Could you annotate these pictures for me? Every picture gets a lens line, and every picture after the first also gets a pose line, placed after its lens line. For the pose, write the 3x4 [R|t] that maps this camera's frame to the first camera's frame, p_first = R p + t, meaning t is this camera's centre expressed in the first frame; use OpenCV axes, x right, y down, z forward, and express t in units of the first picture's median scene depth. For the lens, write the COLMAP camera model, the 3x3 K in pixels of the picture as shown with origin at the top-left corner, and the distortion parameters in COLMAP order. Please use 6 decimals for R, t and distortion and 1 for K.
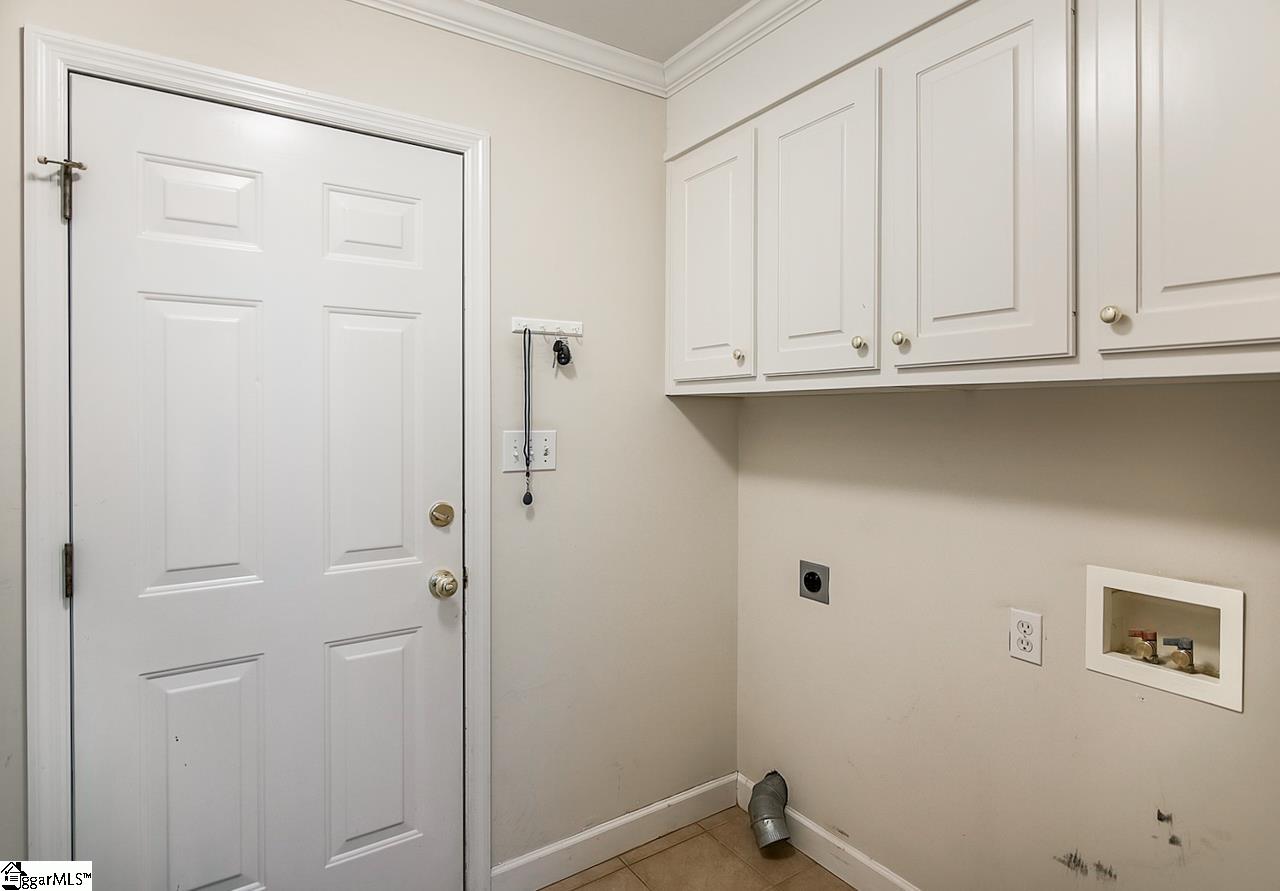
lens RADIAL K [[714.2, 0, 640.0], [0, 714.2, 408.4], [0, 0, 1]] dist [0.038266, -0.000045]
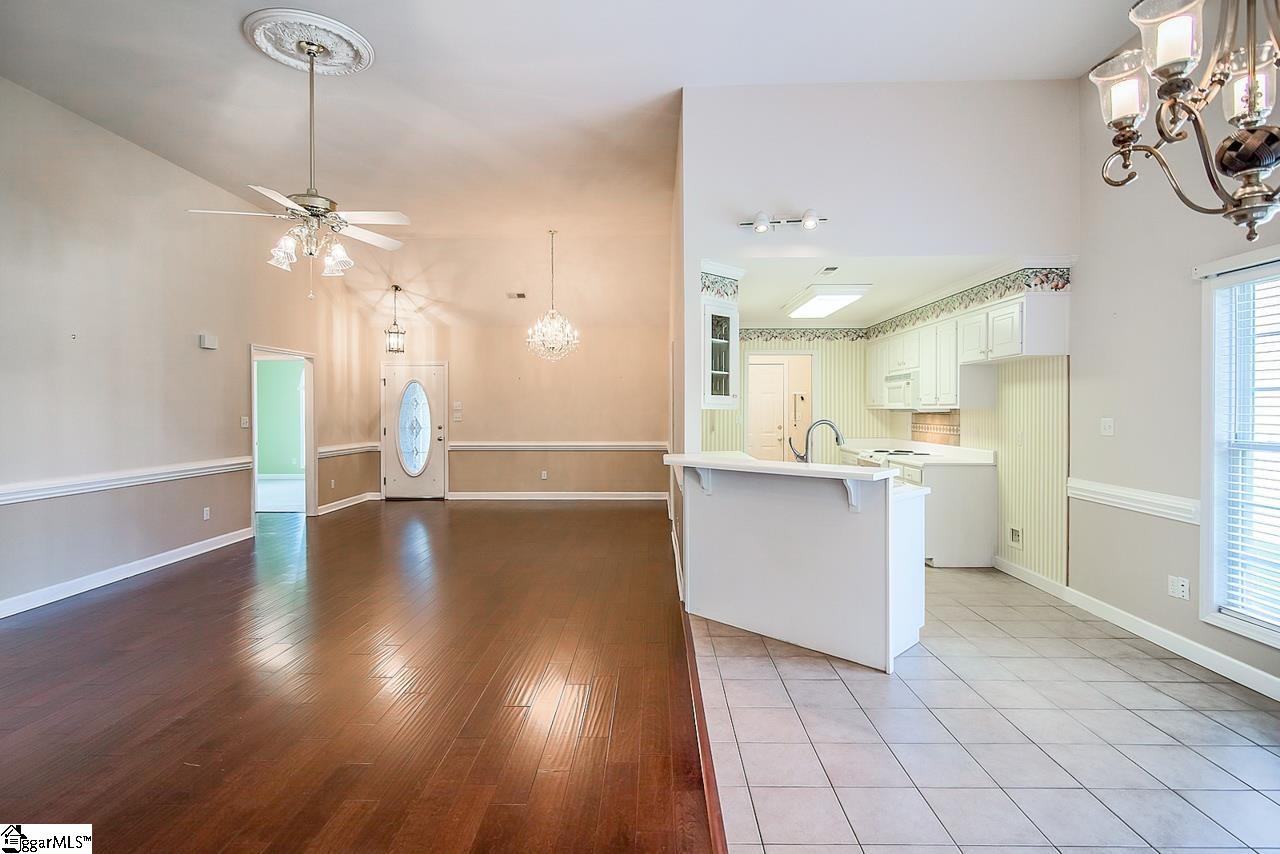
lens RADIAL K [[651.3, 0, 620.7], [0, 651.3, 413.7], [0, 0, 1]] dist [0.000335, -0.000280]
pose [[0.816881, 0.008735, -0.576740, 1.714647], [0.000765, 0.999868, 0.016227, -0.045138], [0.576805, -0.013697, 0.816767, -4.051888]]
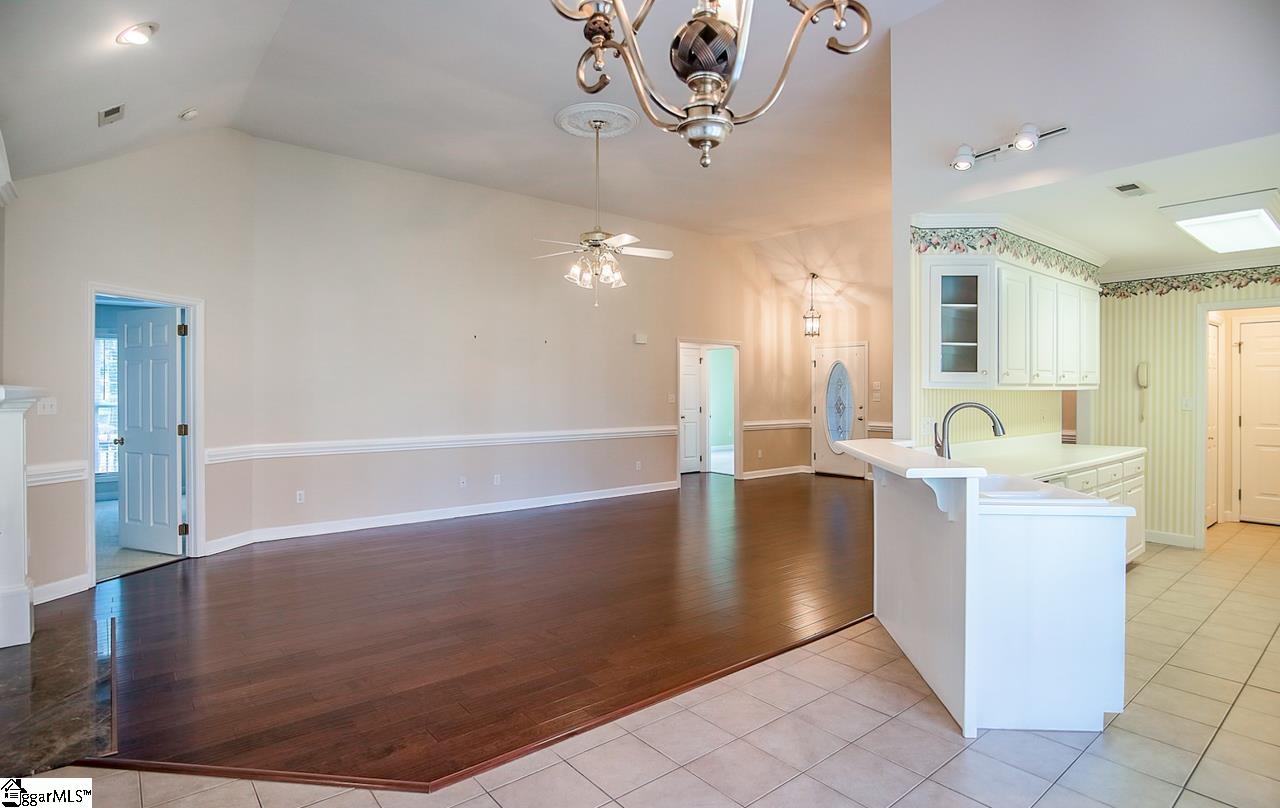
lens RADIAL K [[659.1, 0, 641.8], [0, 659.1, 394.1], [0, 0, 1]] dist [-0.013374, -0.000977]
pose [[0.091536, 0.012713, -0.995721, 2.664975], [0.006330, 0.999891, 0.013348, -0.038310], [0.995782, -0.007524, 0.091446, -2.862414]]
